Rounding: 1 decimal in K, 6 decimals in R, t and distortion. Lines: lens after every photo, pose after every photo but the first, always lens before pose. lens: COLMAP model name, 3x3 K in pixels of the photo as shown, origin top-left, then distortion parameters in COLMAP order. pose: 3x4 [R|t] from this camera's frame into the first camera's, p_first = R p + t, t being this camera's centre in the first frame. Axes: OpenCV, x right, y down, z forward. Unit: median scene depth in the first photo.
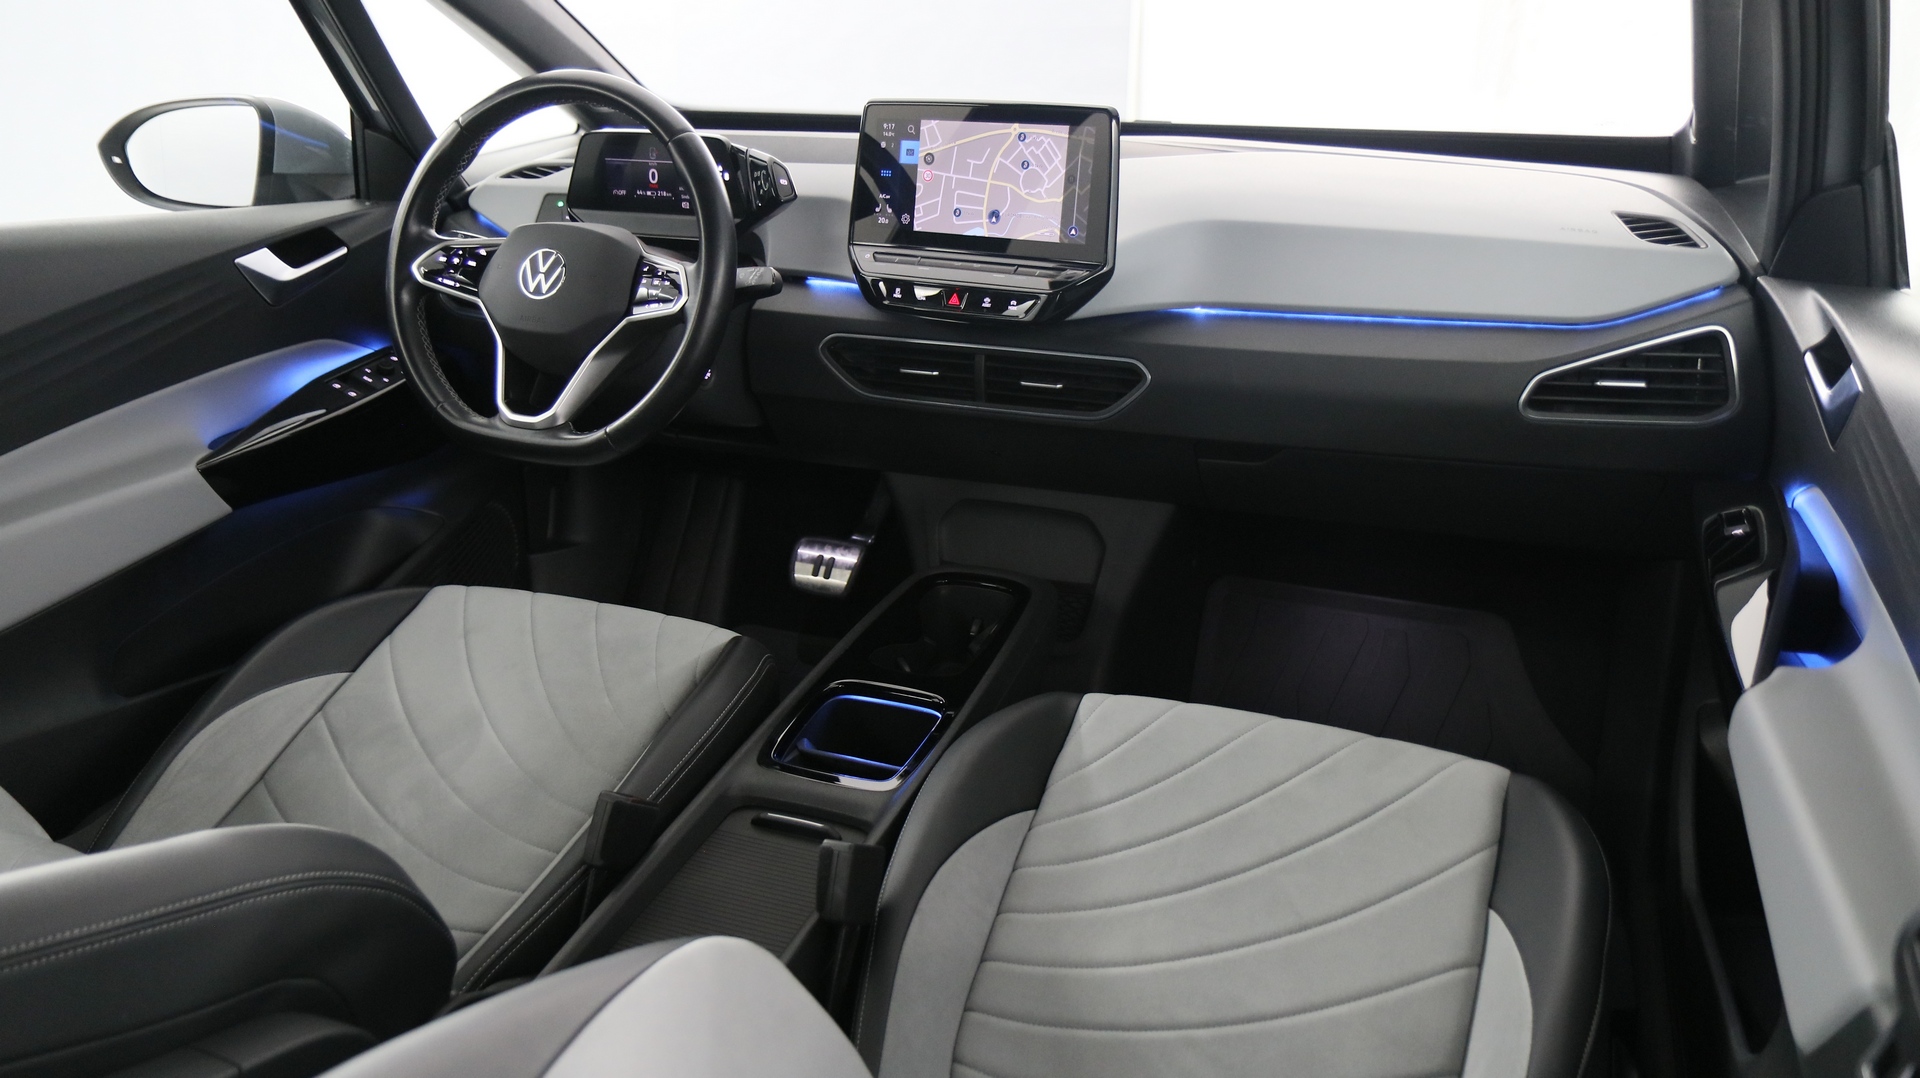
lens RADIAL K [[1483.9, 0, 957.2], [0, 1483.9, 539.6], [0, 0, 1]] dist [-0.033527, 0.020408]
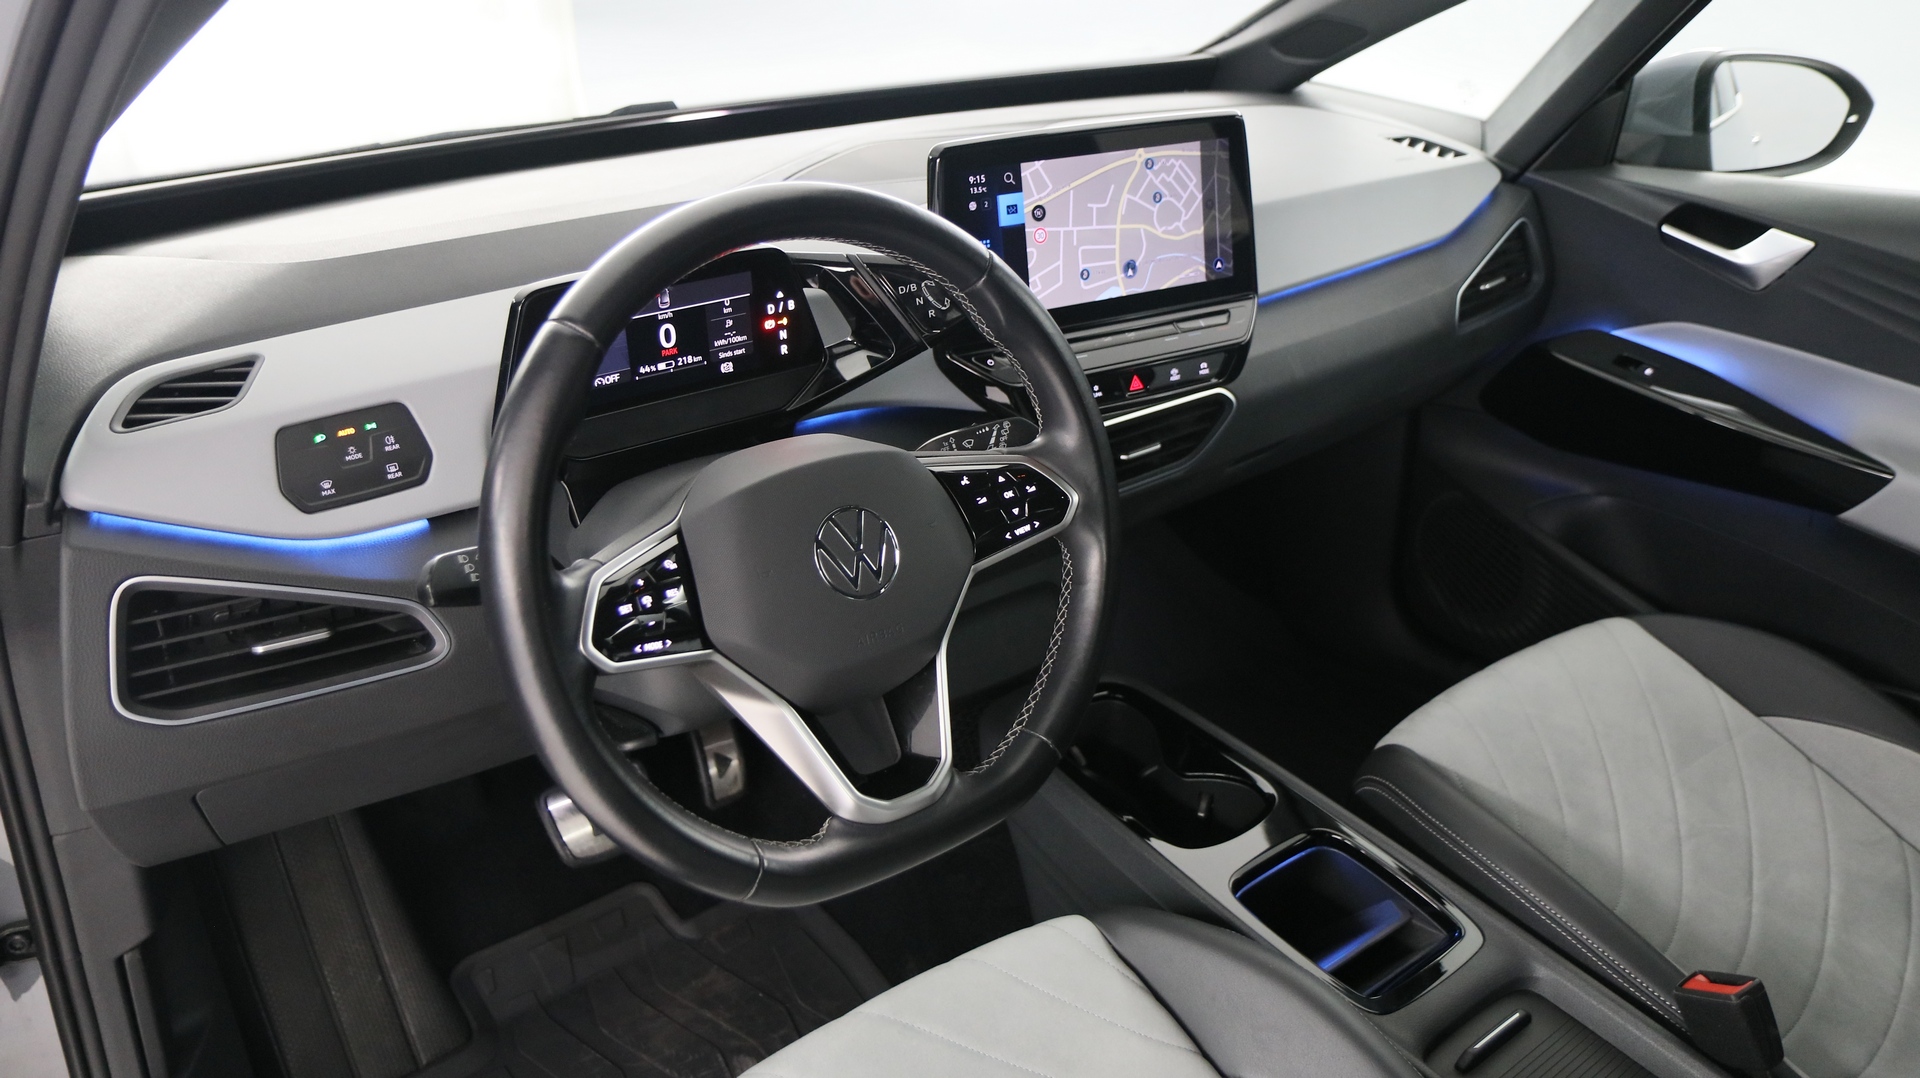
lens RADIAL K [[1483.9, 0, 925.1], [0, 1483.9, 551.0], [0, 0, 1]] dist [-0.033527, 0.020408]
pose [[0.500578, -0.382881, 0.776417, -0.700489], [0.295812, 0.918542, 0.262251, -0.318873], [-0.813583, 0.098396, 0.573063, 0.649799]]
